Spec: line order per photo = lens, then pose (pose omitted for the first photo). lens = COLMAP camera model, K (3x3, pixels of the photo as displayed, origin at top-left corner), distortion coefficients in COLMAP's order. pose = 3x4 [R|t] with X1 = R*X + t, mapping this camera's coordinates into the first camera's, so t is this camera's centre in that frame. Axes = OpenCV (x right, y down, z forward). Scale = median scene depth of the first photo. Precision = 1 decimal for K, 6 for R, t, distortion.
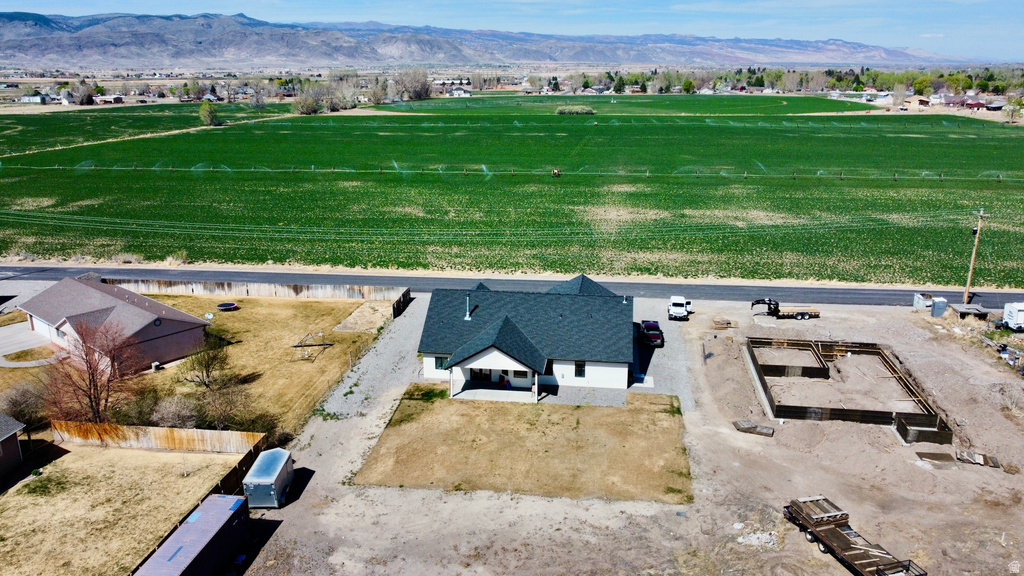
lens RADIAL K [[774.2, 0, 509.8], [0, 774.2, 285.1], [0, 0, 1]] dist [-0.002657, 0.001415]
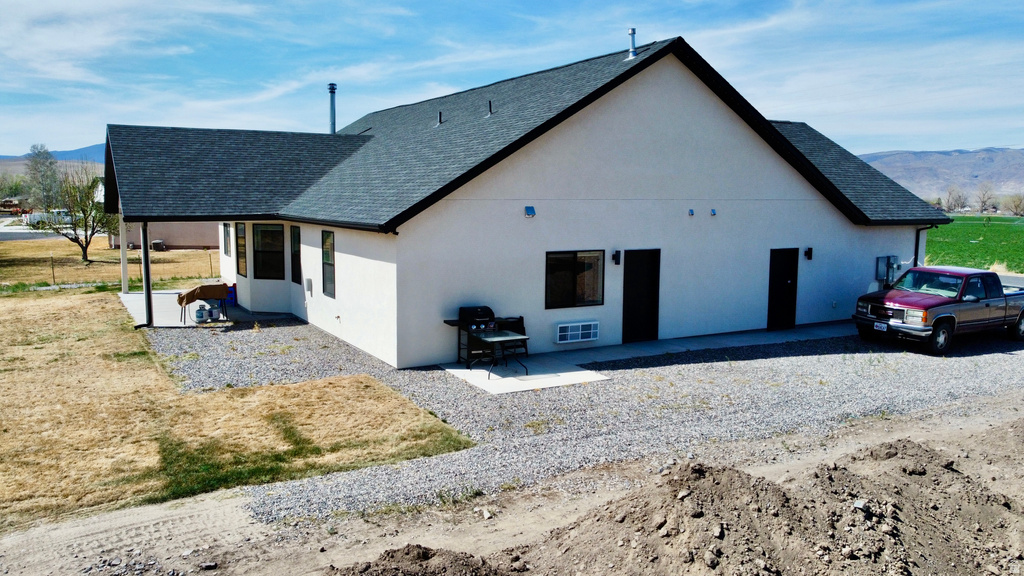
lens RADIAL K [[774.2, 0, 509.8], [0, 774.2, 285.1], [0, 0, 1]] dist [-0.002657, 0.001415]
pose [[0.614767, 0.099534, -0.782403, 0.332741], [-0.229623, 0.971620, -0.056819, 0.116121], [0.754542, 0.214588, 0.620175, 0.884154]]
